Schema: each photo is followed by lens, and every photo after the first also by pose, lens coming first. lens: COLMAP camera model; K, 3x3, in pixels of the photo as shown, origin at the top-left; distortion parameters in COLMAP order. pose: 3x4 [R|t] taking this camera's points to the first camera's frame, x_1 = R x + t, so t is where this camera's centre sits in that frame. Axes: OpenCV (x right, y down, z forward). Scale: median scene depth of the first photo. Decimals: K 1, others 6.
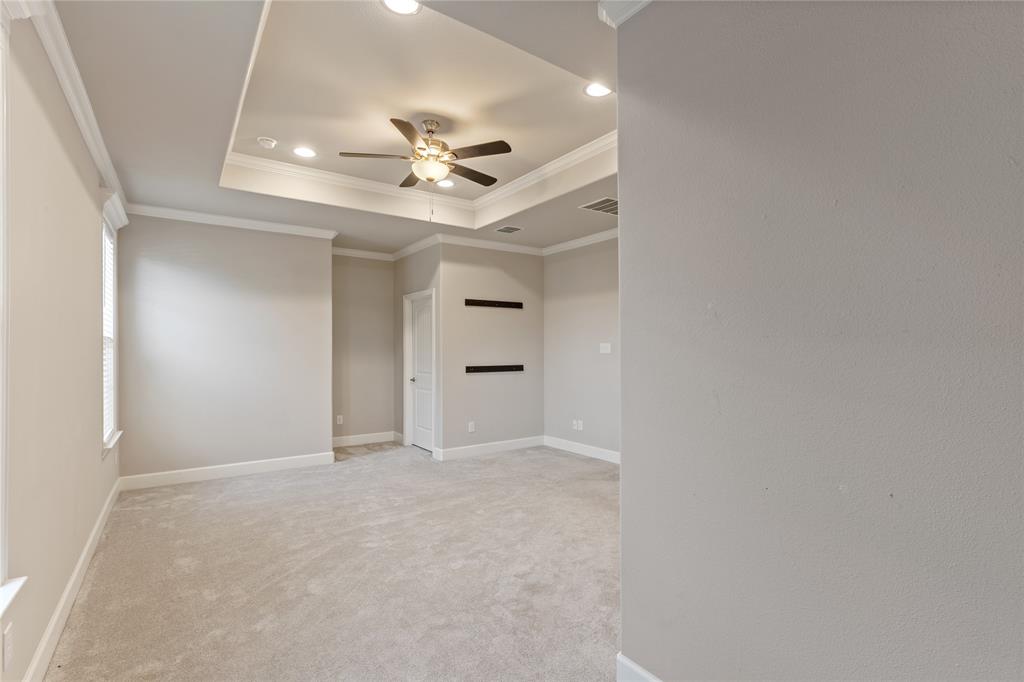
lens RADIAL K [[467.7, 0, 506.9], [0, 467.7, 344.1], [0, 0, 1]] dist [-0.004633, 0.000117]
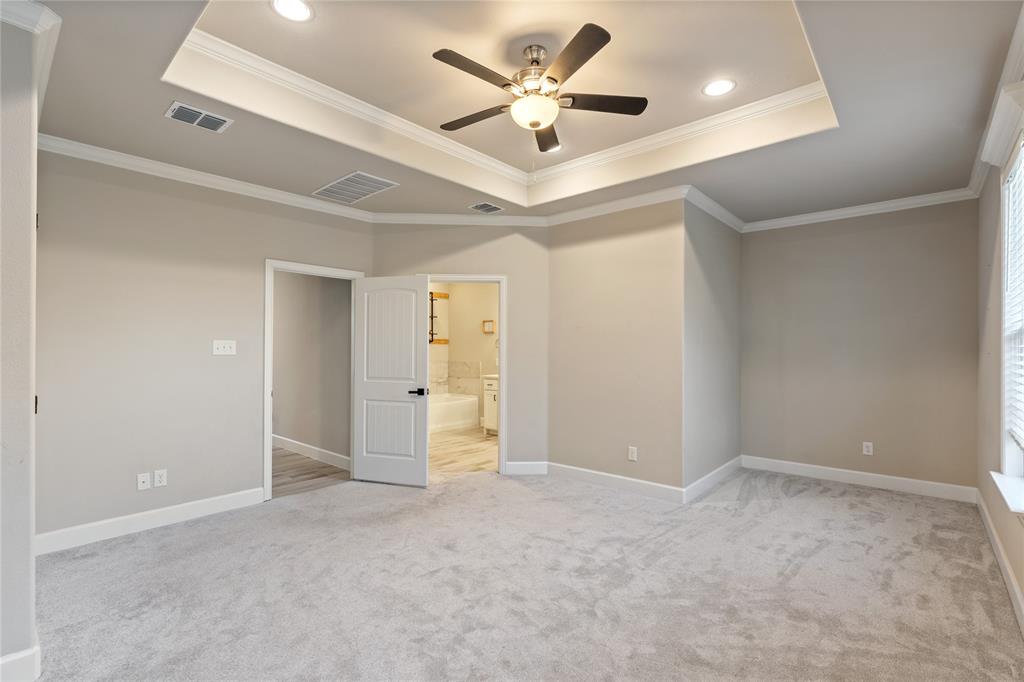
lens RADIAL K [[467.7, 0, 507.0], [0, 467.7, 344.7], [0, 0, 1]] dist [-0.004633, 0.000117]
pose [[-0.219686, 0.005991, 0.975552, -0.632408], [-0.006864, 0.999947, -0.007687, 0.007817], [-0.975546, -0.008385, -0.219634, 0.857476]]
